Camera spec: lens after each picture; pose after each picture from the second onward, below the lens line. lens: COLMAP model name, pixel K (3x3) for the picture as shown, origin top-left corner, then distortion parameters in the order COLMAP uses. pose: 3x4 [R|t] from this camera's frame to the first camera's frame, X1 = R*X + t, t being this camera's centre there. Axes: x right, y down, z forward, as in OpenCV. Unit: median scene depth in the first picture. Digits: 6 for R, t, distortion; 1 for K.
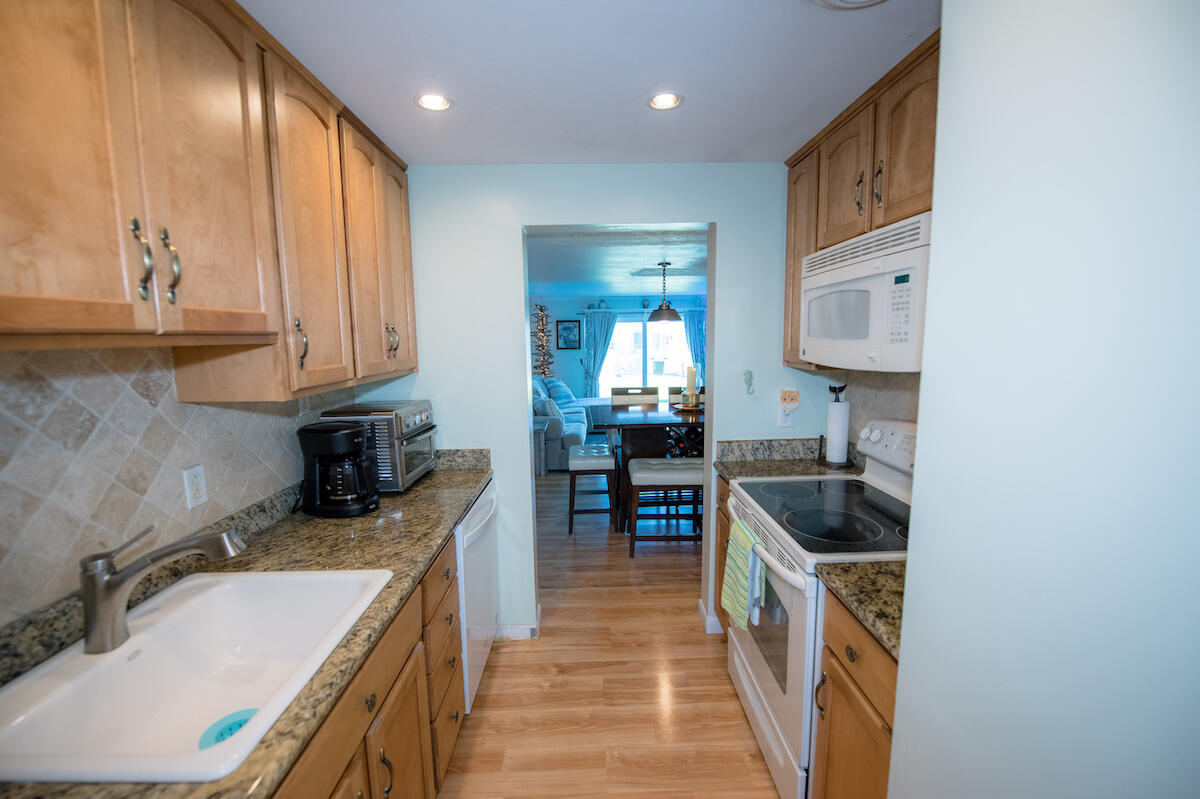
lens RADIAL K [[484.7, 0, 596.8], [0, 484.7, 394.4], [0, 0, 1]] dist [-0.019903, -0.001323]
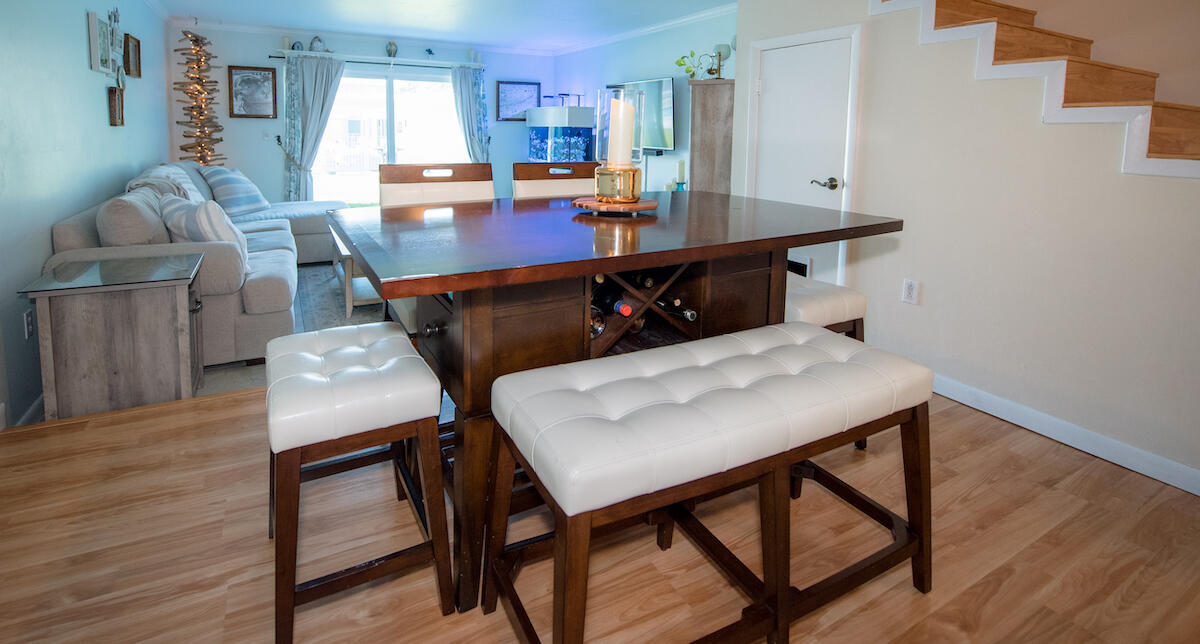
lens RADIAL K [[563.7, 0, 585.0], [0, 563.7, 189.9], [0, 0, 1]] dist [-0.034811, -0.000514]
pose [[0.886747, -0.015289, 0.462002, -0.016427], [0.022665, 0.999689, -0.010418, 0.007681], [-0.461699, 0.019709, 0.886818, 0.249814]]
